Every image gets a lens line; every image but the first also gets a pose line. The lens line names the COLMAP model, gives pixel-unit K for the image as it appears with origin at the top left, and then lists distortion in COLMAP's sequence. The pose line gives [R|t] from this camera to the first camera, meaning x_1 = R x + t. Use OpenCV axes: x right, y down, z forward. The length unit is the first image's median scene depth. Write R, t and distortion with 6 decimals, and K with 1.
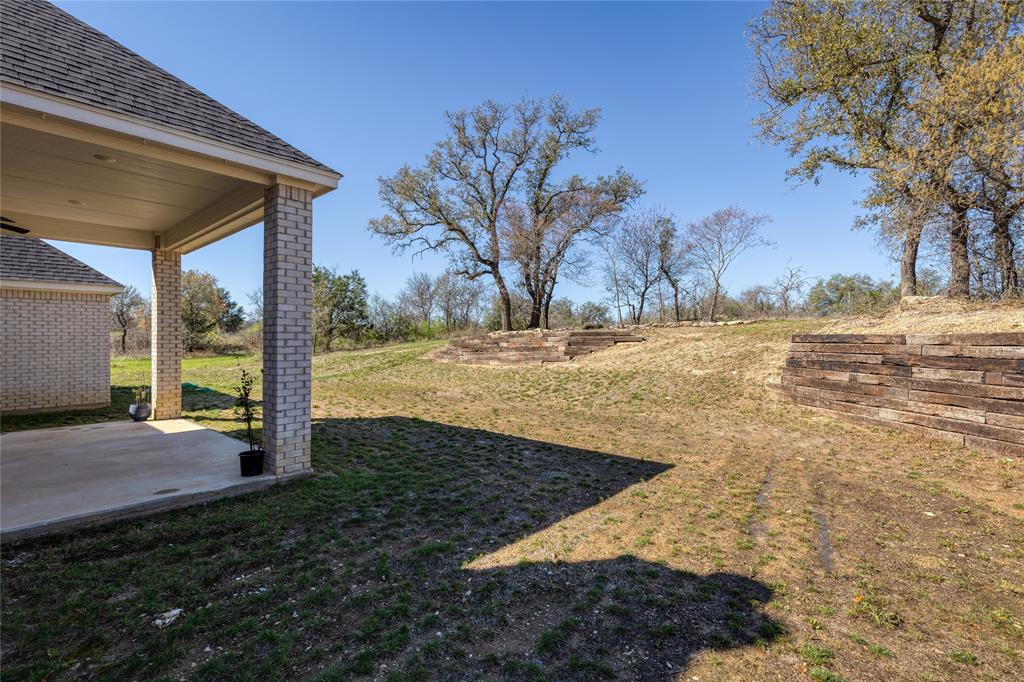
lens RADIAL K [[461.9, 0, 508.3], [0, 461.9, 340.3], [0, 0, 1]] dist [0.000830, 0.000789]
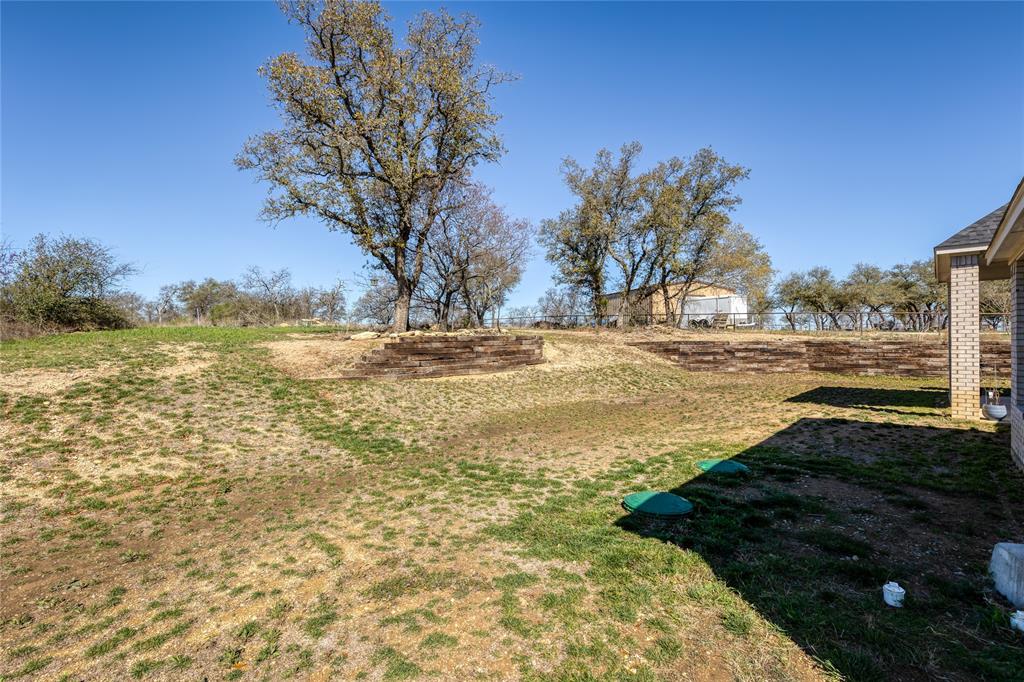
lens RADIAL K [[461.9, 0, 514.2], [0, 461.9, 341.1], [0, 0, 1]] dist [0.000830, 0.000789]
pose [[0.016819, 0.006620, 0.999837, -2.321895], [0.001771, 0.999976, -0.006651, 0.002318], [-0.999857, 0.001883, 0.016807, 2.587821]]
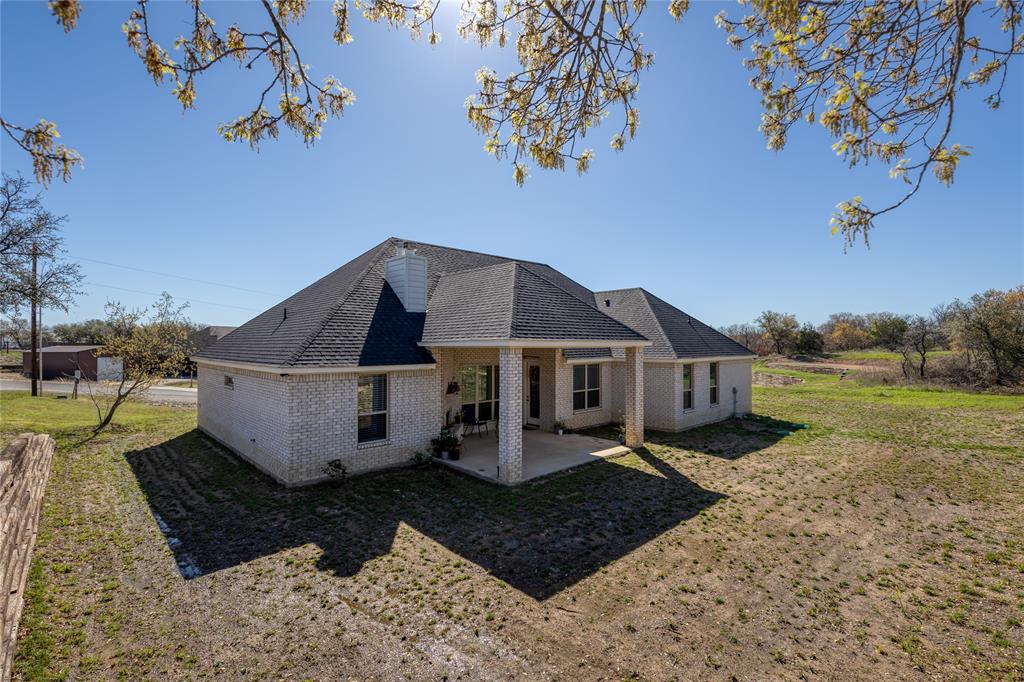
lens RADIAL K [[461.9, 0, 510.5], [0, 461.9, 341.5], [0, 0, 1]] dist [0.000830, 0.000789]
pose [[-0.096596, -0.004607, -0.995313, 1.244414], [0.004349, 0.999978, -0.005051, -0.261785], [0.995314, -0.004816, -0.096574, 0.940949]]
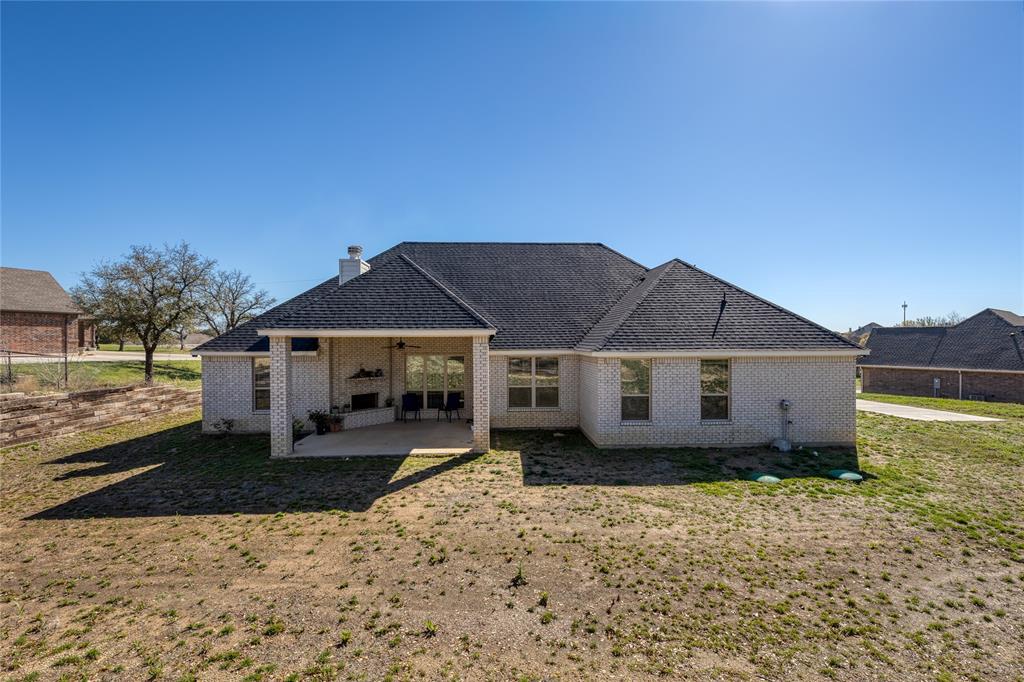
lens RADIAL K [[461.9, 0, 517.0], [0, 461.9, 341.2], [0, 0, 1]] dist [0.000830, 0.000789]
pose [[-0.716682, 0.009843, -0.697331, 0.234980], [0.007437, 0.999951, 0.006472, -0.236110], [0.697360, -0.000548, -0.716720, 2.739856]]
